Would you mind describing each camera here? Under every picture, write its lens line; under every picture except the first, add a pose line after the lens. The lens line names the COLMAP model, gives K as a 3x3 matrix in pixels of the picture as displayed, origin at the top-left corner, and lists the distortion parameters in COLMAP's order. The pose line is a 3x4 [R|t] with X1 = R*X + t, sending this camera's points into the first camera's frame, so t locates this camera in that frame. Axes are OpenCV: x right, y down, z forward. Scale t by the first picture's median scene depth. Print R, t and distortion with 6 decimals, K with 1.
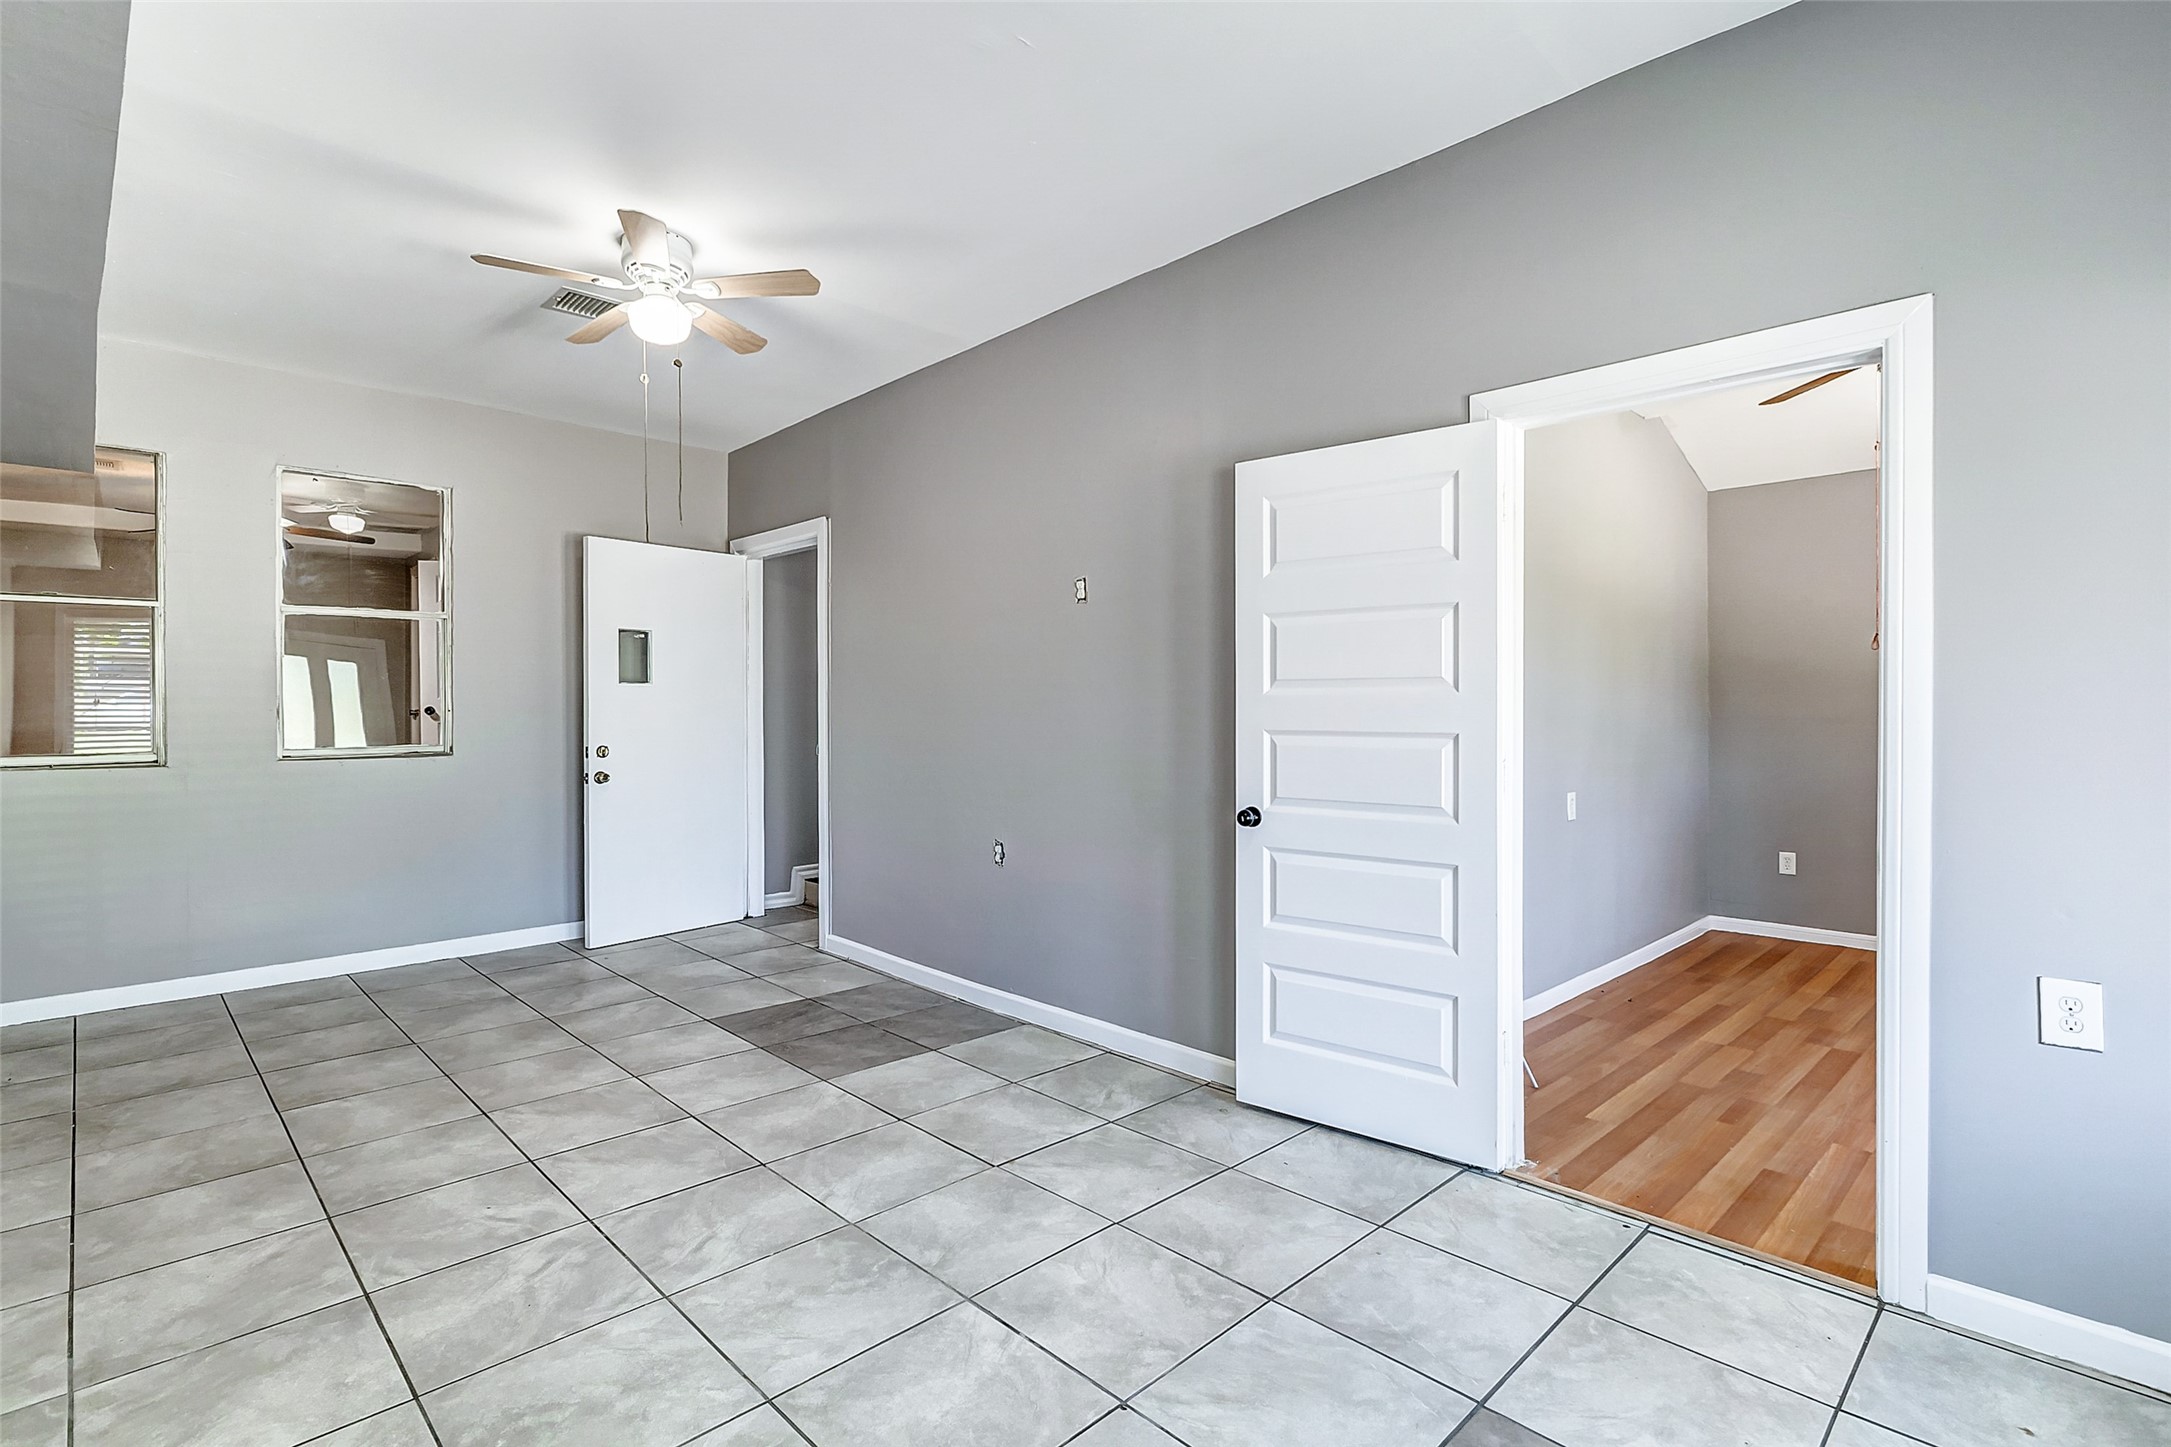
lens RADIAL K [[1026.1, 0, 1099.6], [0, 1026.1, 715.0], [0, 0, 1]] dist [-0.002143, -0.001727]
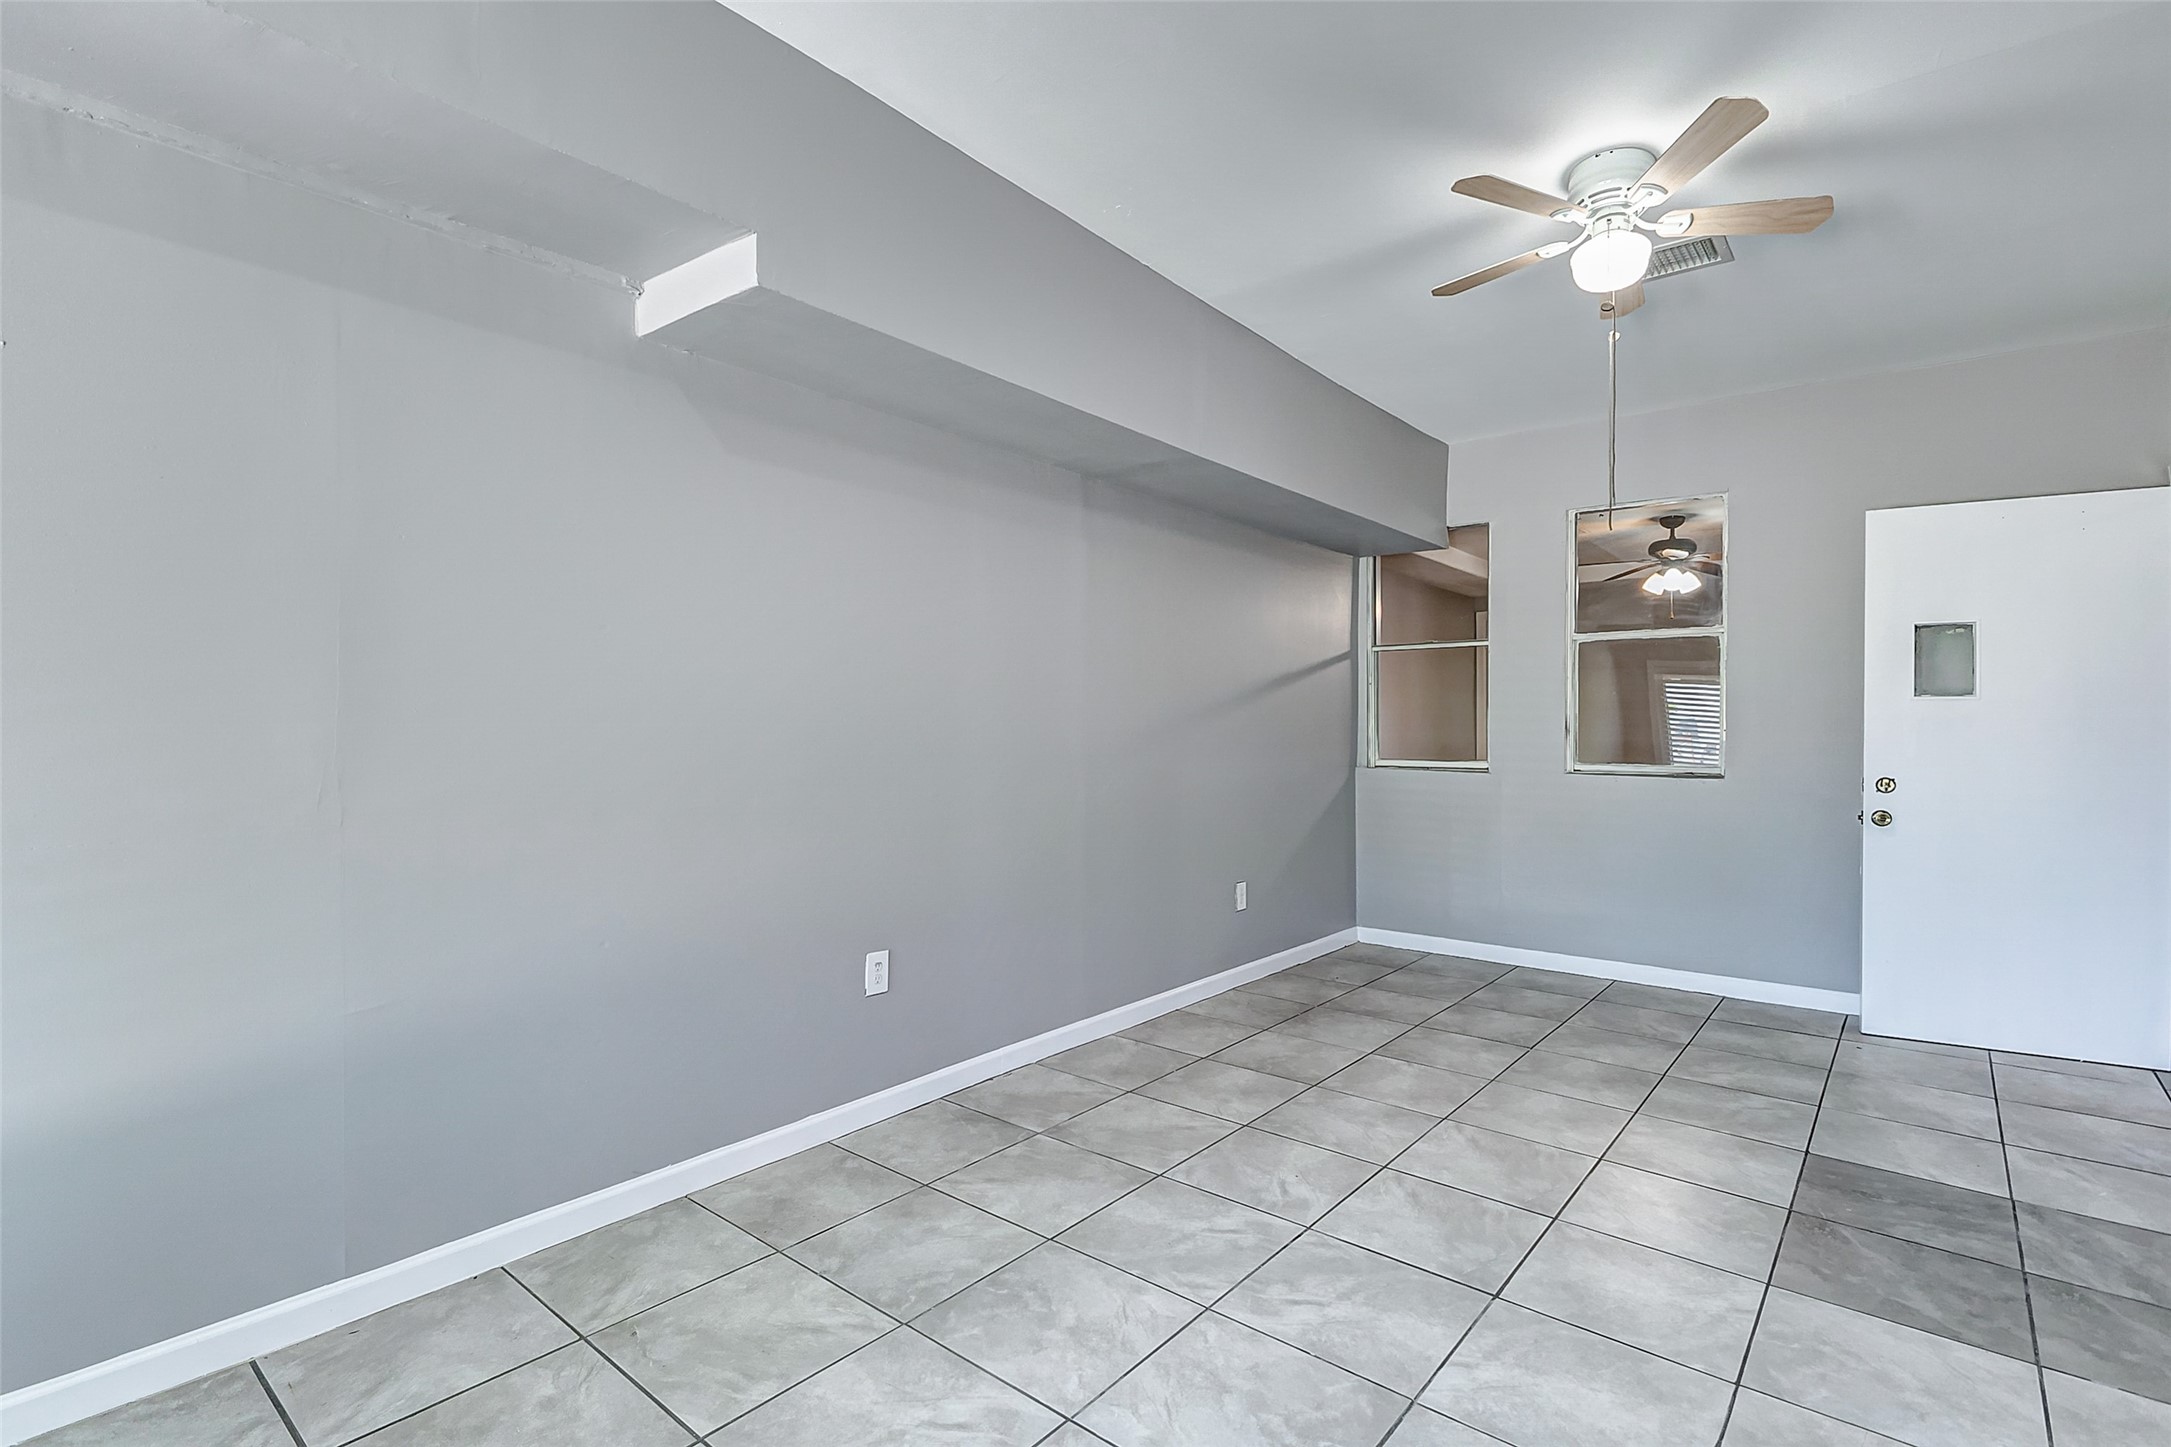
lens RADIAL K [[1026.1, 0, 1073.1], [0, 1026.1, 723.8], [0, 0, 1]] dist [-0.002143, -0.001727]
pose [[0.085206, 0.001667, -0.996362, 0.388577], [-0.014747, 0.999891, 0.000412, -0.001706], [0.996254, 0.014658, 0.085222, 0.533855]]
